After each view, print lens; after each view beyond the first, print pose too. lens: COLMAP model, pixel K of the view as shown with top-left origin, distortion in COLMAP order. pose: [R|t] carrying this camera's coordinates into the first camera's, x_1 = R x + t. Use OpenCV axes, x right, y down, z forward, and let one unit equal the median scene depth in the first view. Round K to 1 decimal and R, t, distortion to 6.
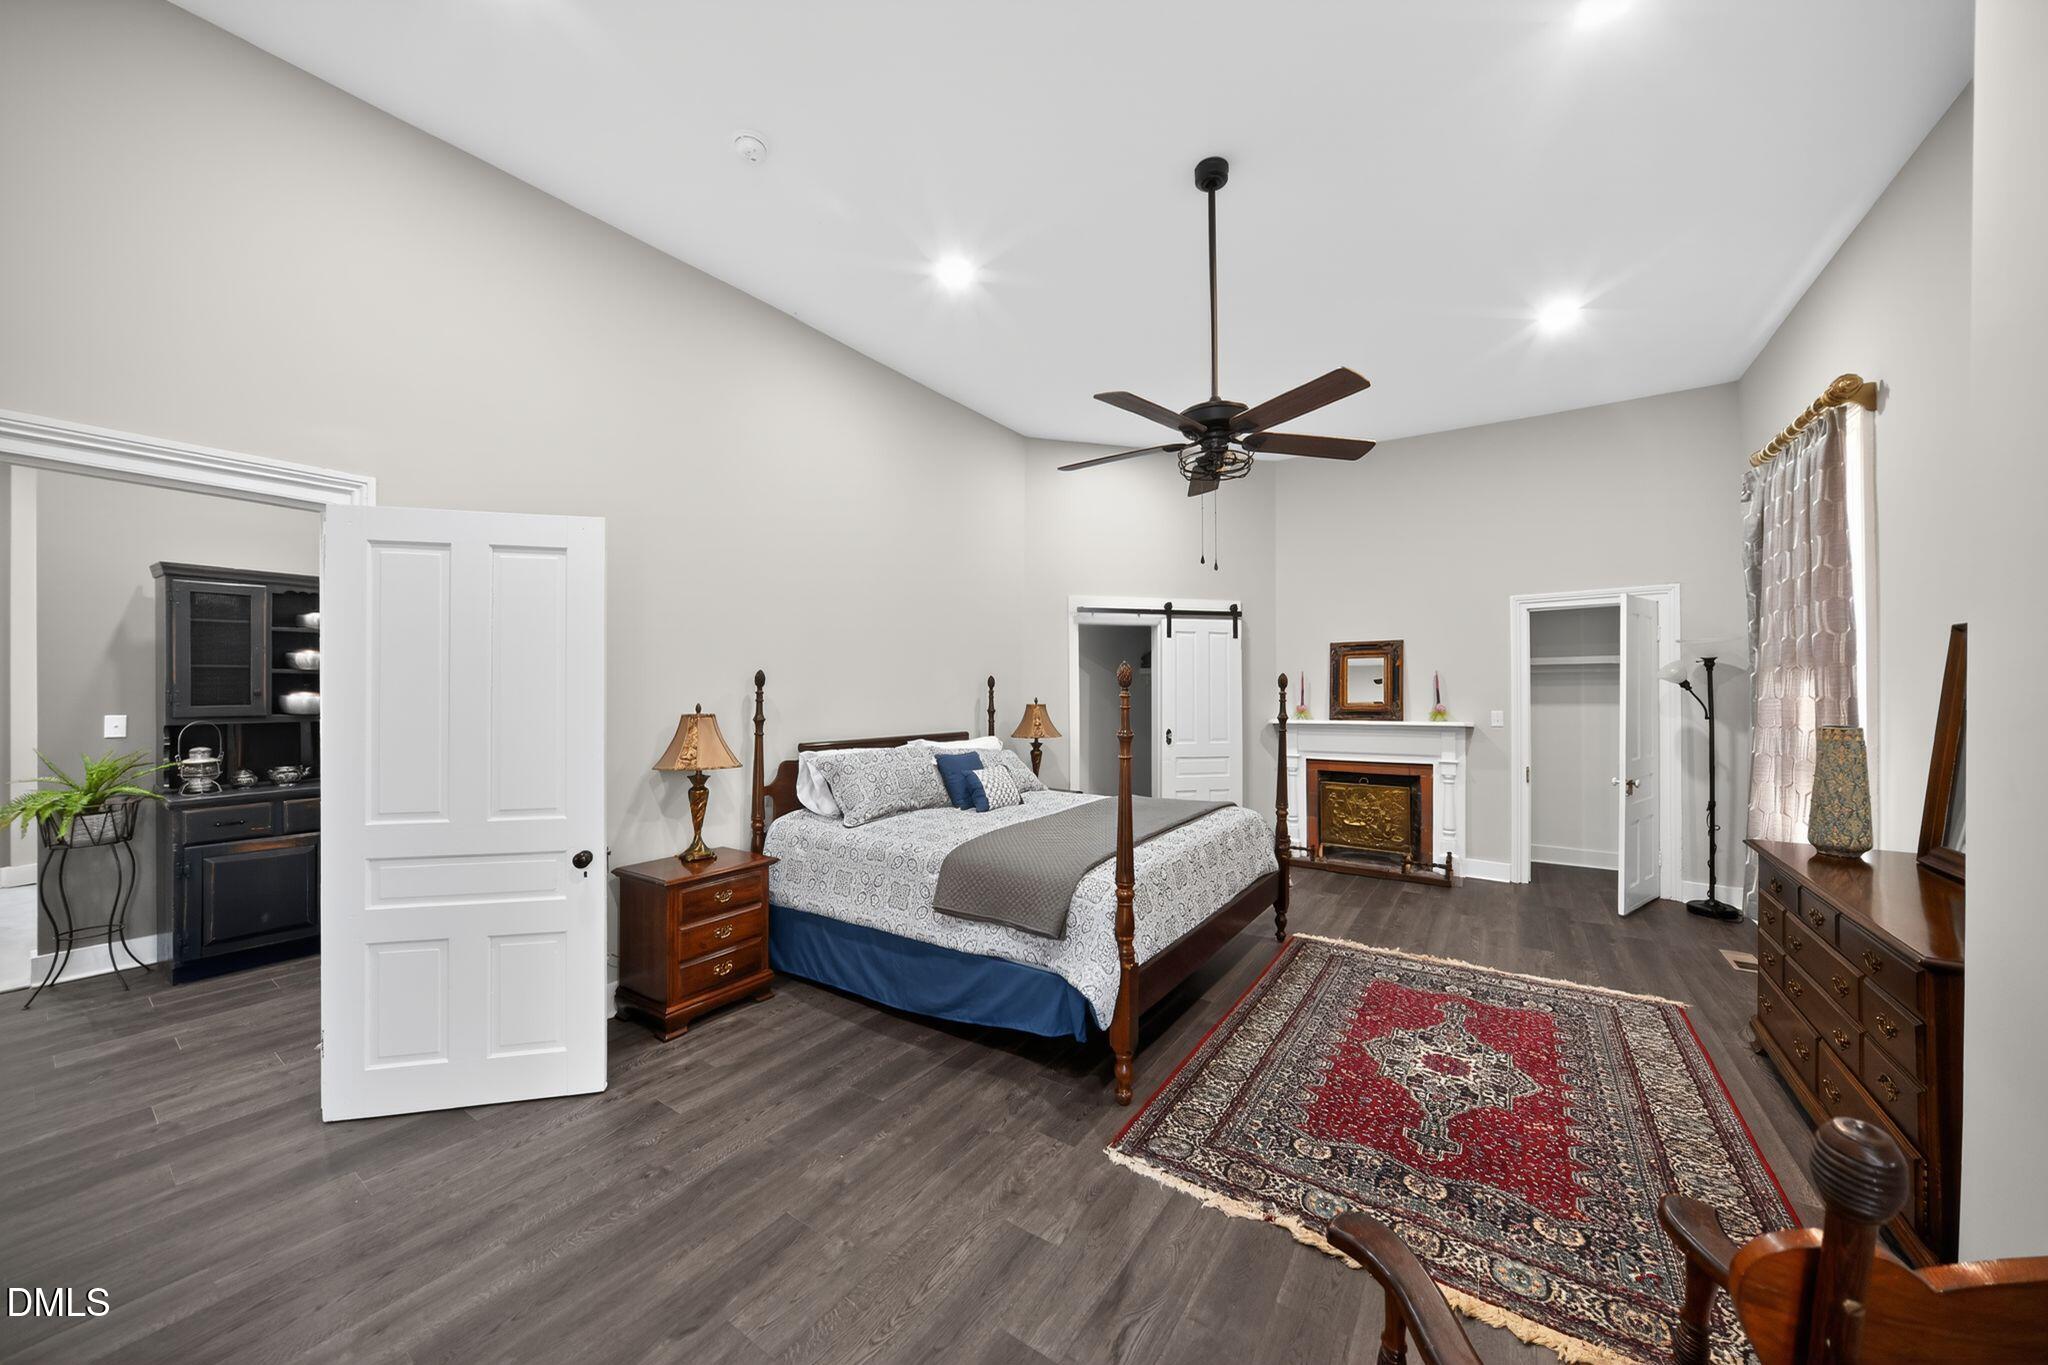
lens RADIAL K [[720.6, 0, 1033.9], [0, 720.6, 683.5], [0, 0, 1]] dist [-0.009952, 0.000261]
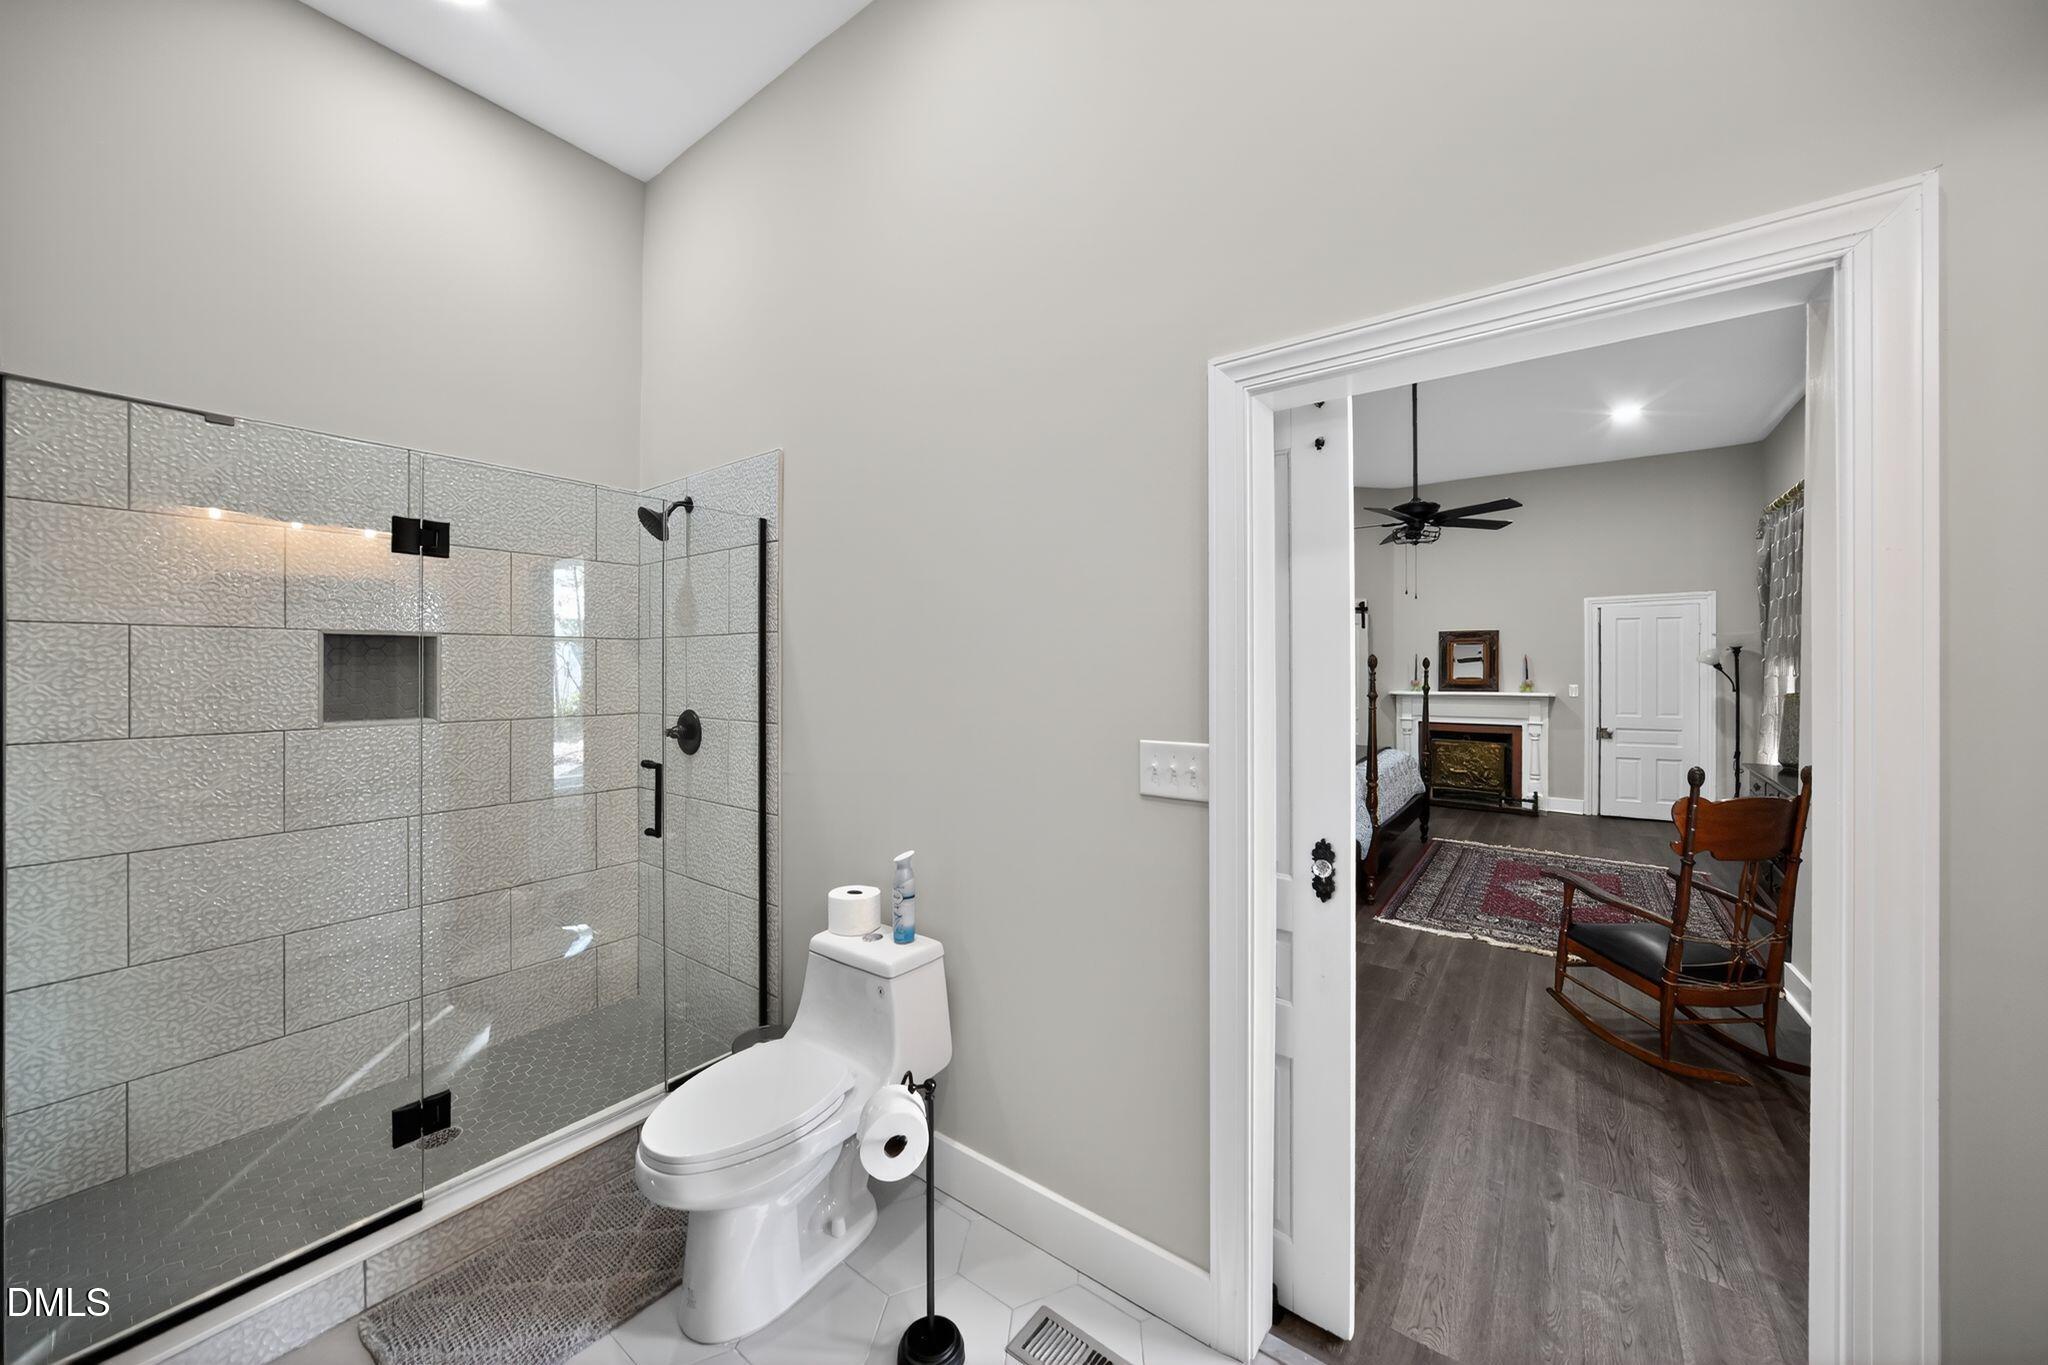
lens RADIAL K [[720.0, 0, 1053.8], [0, 720.0, 660.6], [0, 0, 1]] dist [-0.000377, -0.000024]
pose [[0.999493, 0.004176, -0.031566, -0.358767], [-0.004069, 0.999986, 0.003461, -0.009736], [0.031580, -0.003331, 0.999496, -0.473089]]
